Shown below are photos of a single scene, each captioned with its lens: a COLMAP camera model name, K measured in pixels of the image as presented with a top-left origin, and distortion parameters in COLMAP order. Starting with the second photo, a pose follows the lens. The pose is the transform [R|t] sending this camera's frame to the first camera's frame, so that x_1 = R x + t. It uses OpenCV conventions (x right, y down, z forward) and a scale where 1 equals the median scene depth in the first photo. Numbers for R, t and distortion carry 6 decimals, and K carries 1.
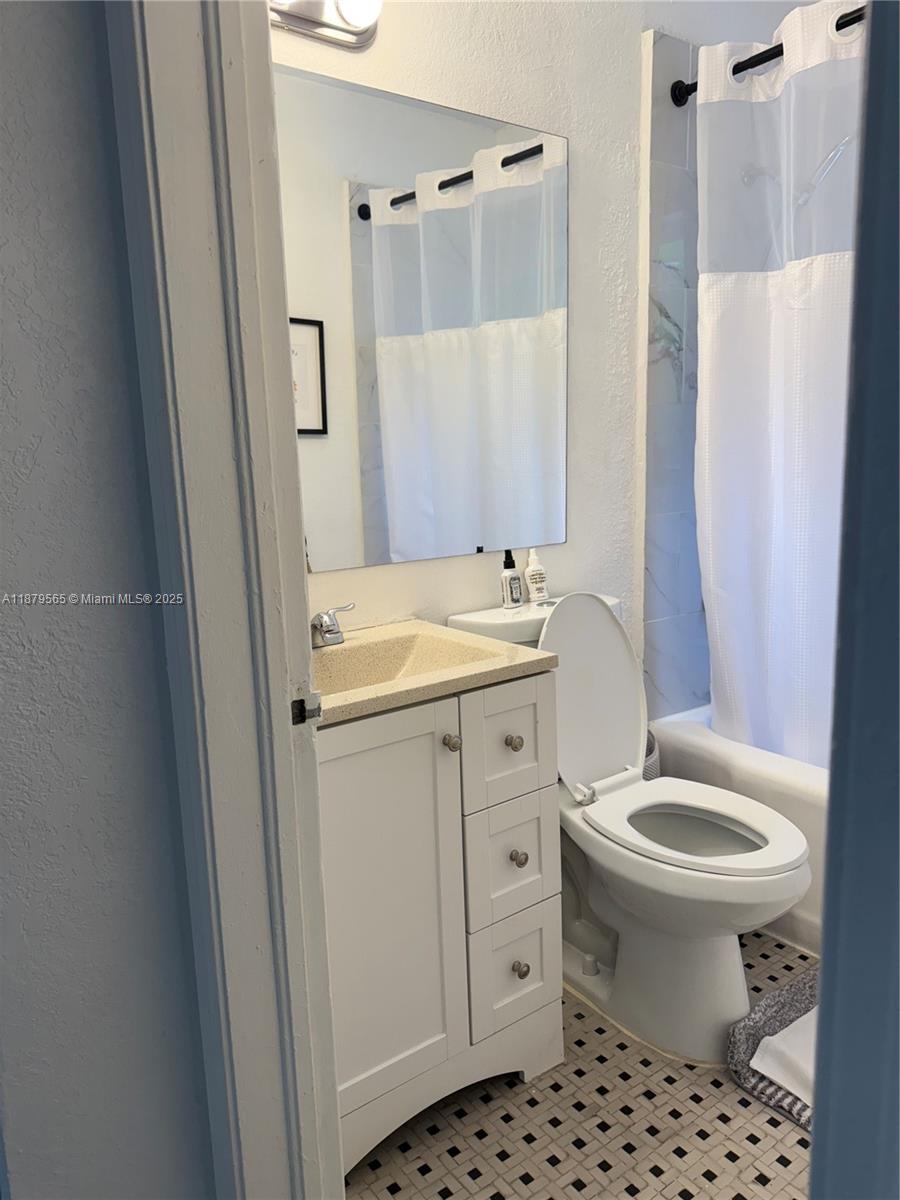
lens RADIAL K [[856.5, 0, 446.5], [0, 856.5, 597.5], [0, 0, 1]] dist [0.026757, -0.026197]
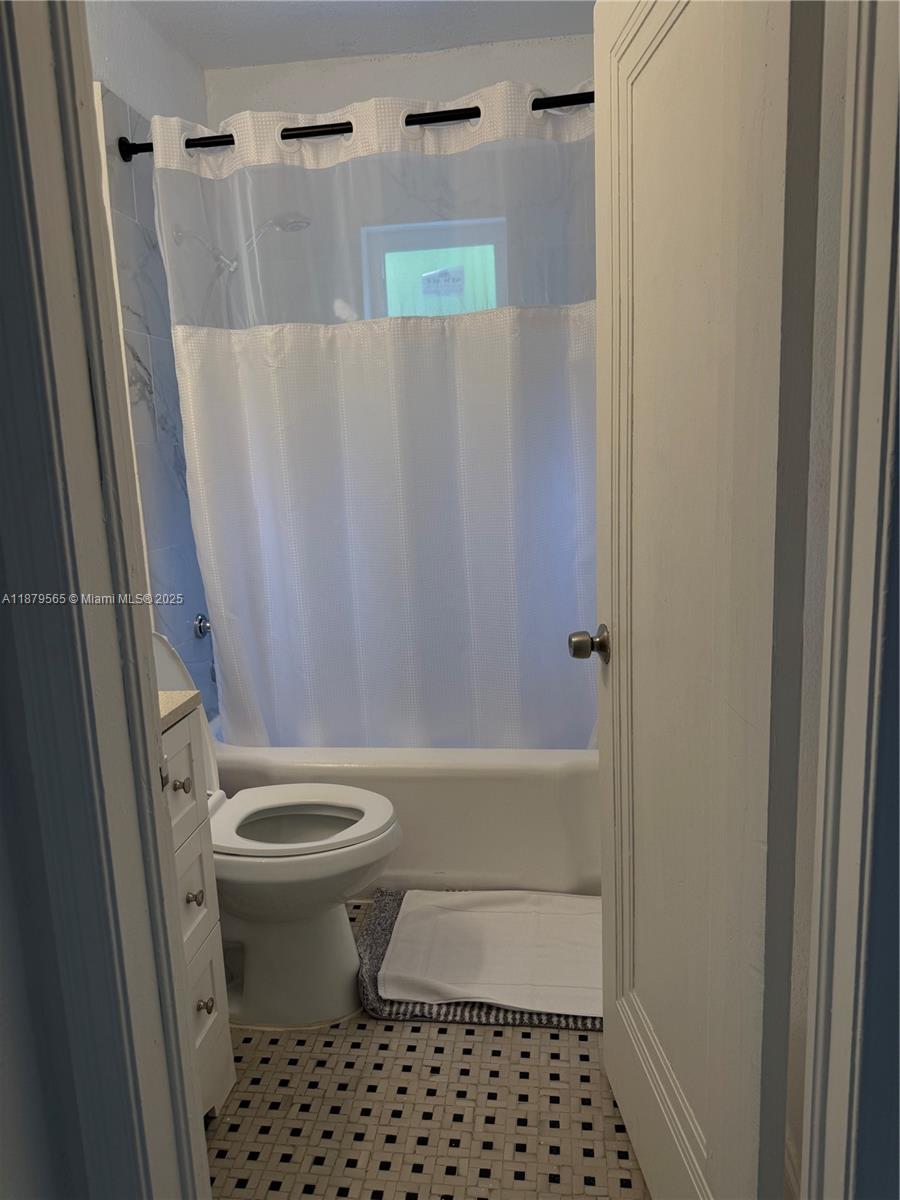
lens RADIAL K [[856.5, 0, 439.8], [0, 856.5, 600.3], [0, 0, 1]] dist [0.026757, -0.026197]
pose [[0.695330, -0.122346, 0.708200, -0.365048], [0.141568, 0.989413, 0.031932, -0.031993], [-0.704610, 0.078055, 0.705289, 0.052731]]
